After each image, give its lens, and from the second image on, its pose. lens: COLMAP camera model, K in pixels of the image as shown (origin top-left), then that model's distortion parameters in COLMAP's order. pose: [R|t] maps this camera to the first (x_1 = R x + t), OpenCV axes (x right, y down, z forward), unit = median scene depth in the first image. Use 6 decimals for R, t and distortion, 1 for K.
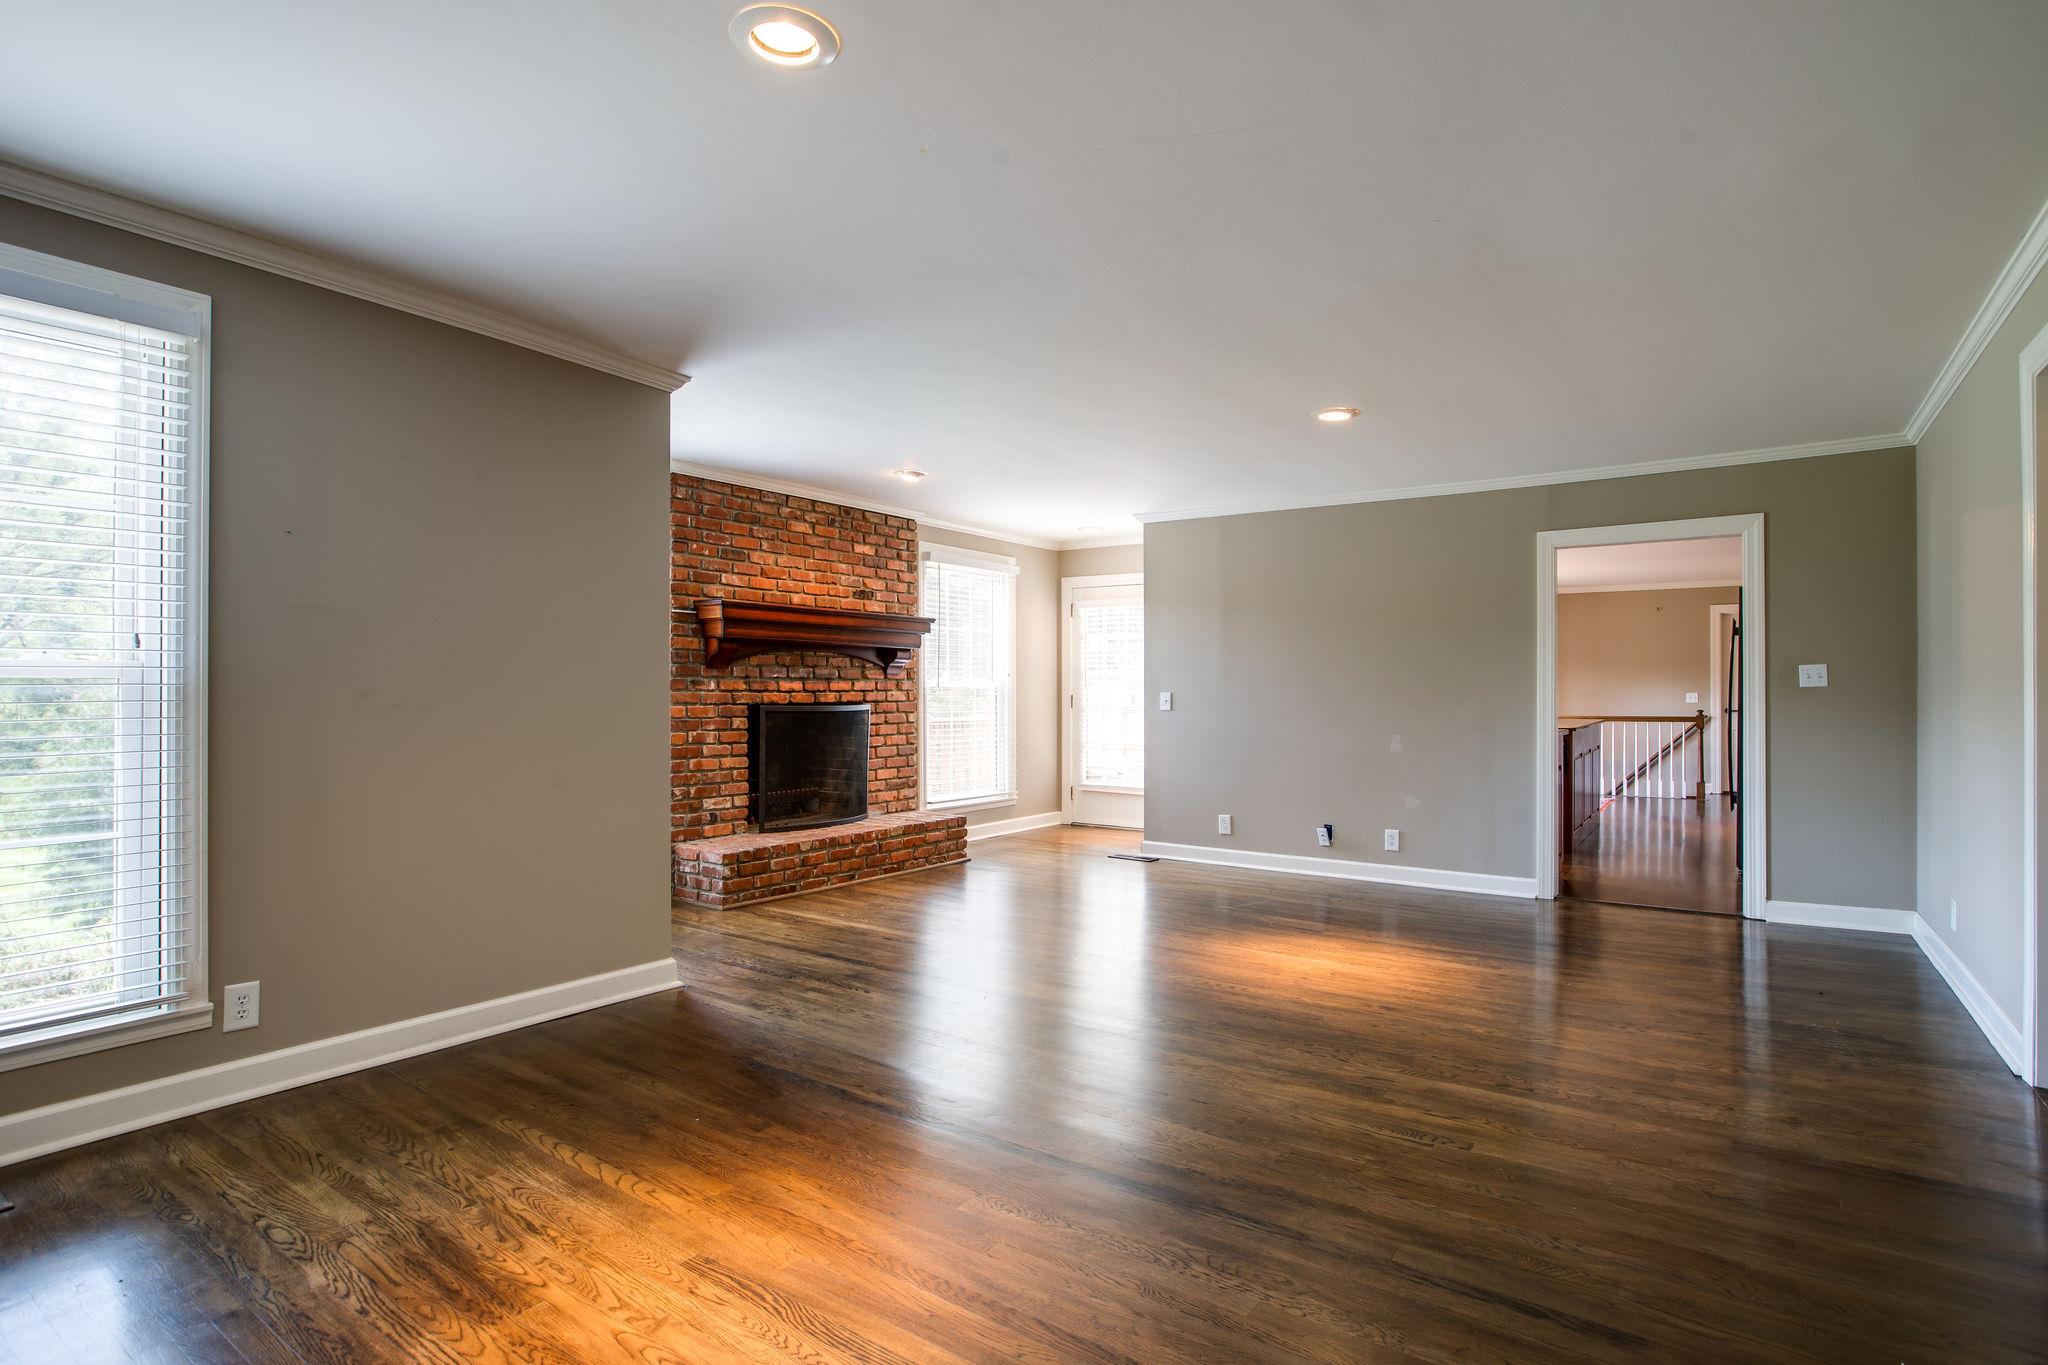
lens RADIAL K [[1021.7, 0, 1013.0], [0, 1021.7, 685.9], [0, 0, 1]] dist [-0.052968, 0.033669]
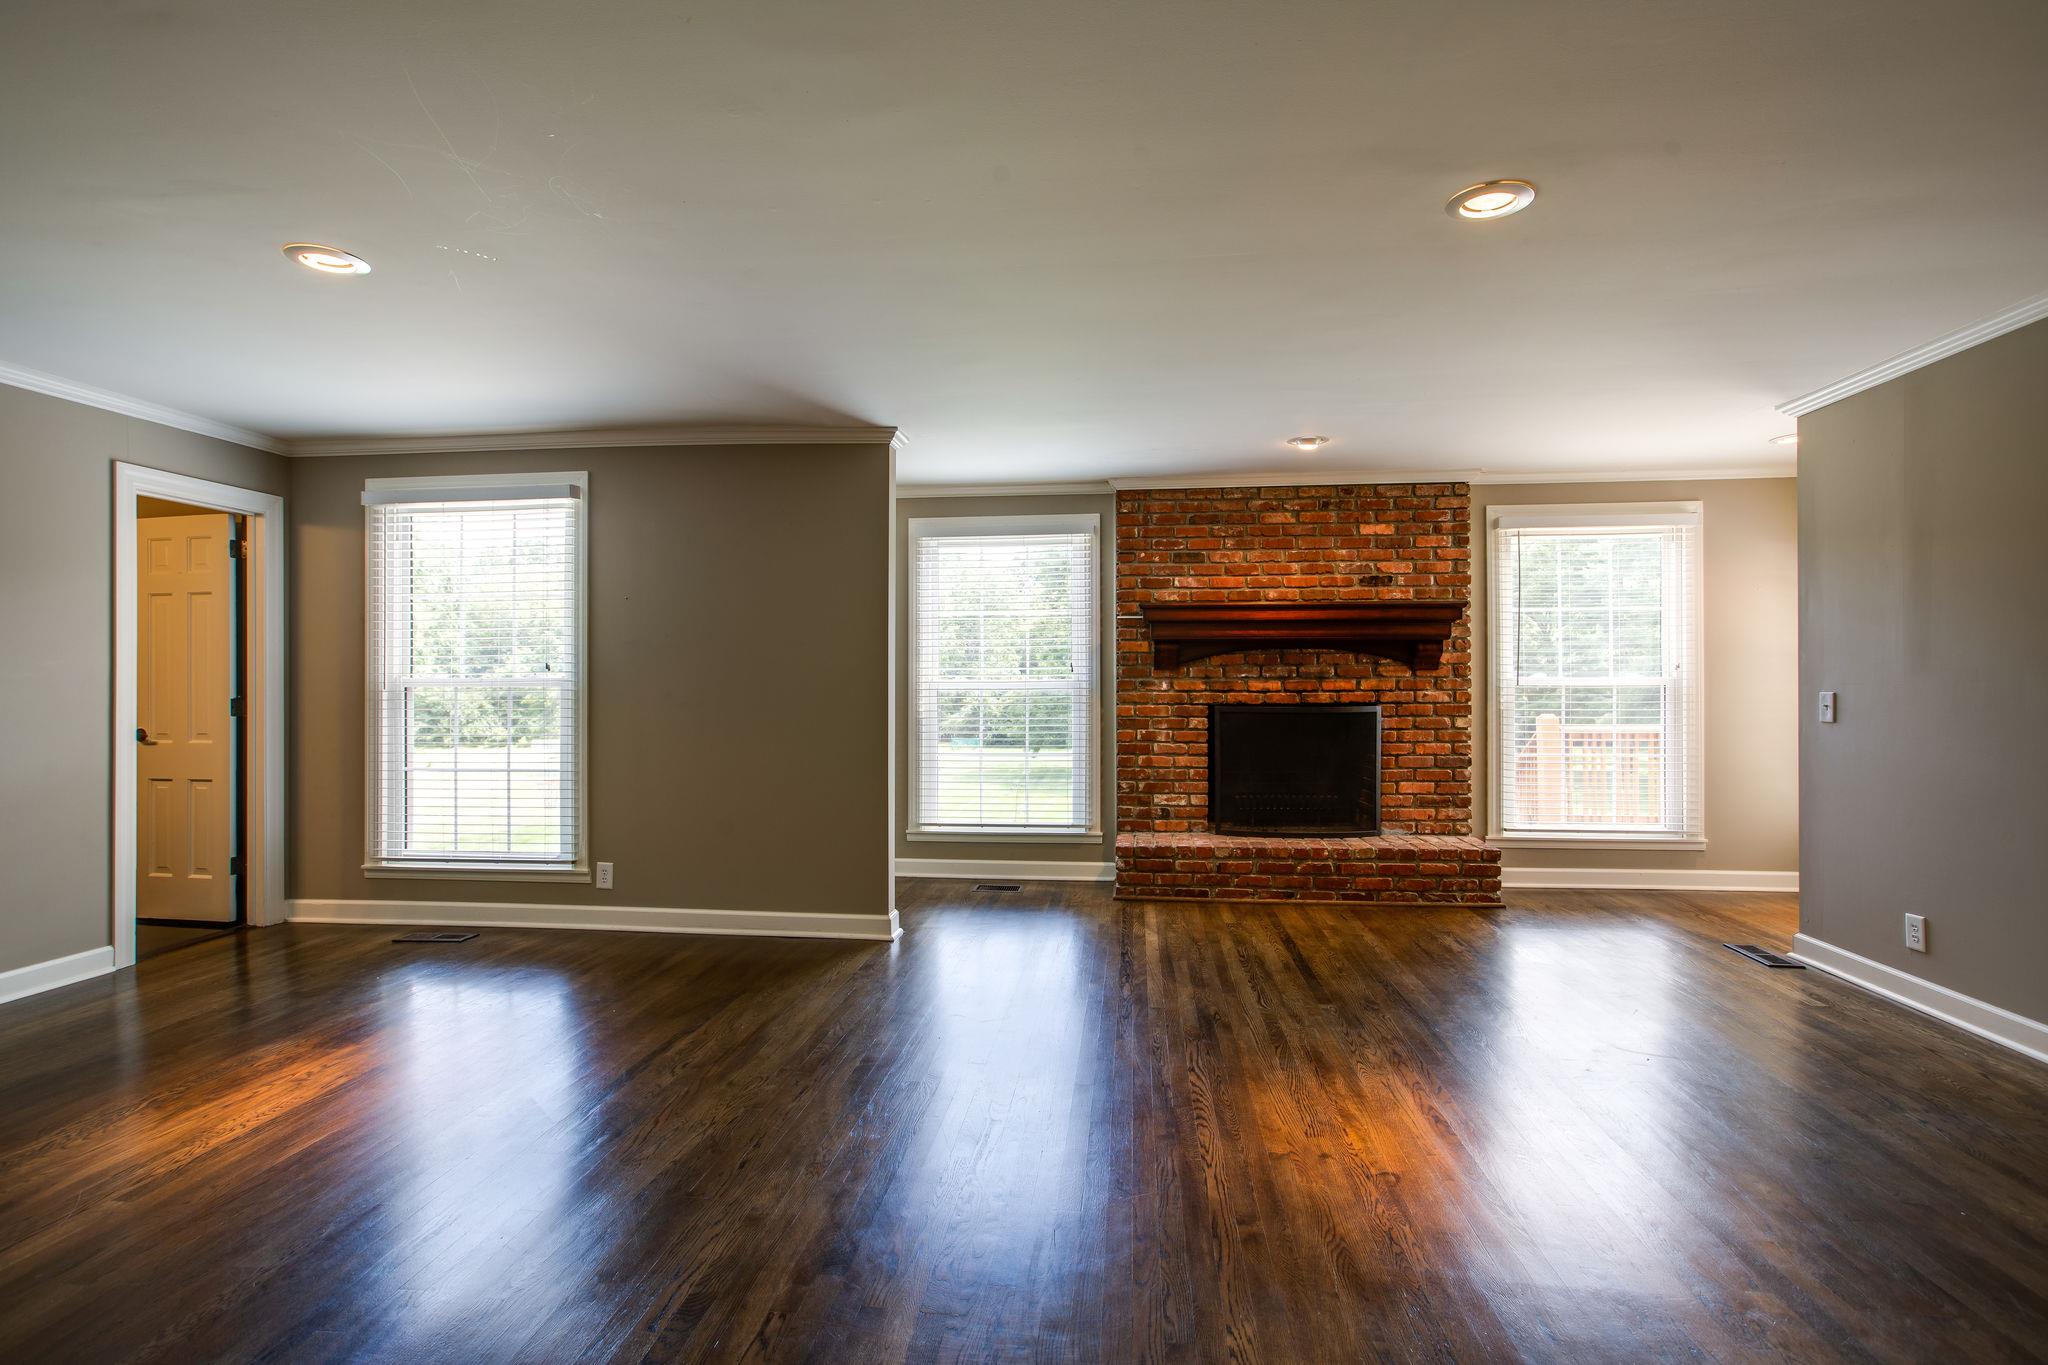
lens RADIAL K [[973.8, 0, 1074.7], [0, 973.8, 680.9], [0, 0, 1]] dist [-0.056075, 0.027716]
pose [[0.508552, -0.012741, -0.860937, 0.497925], [0.007500, 0.999918, -0.010368, 0.004038], [0.860999, -0.001184, 0.508606, 0.400368]]
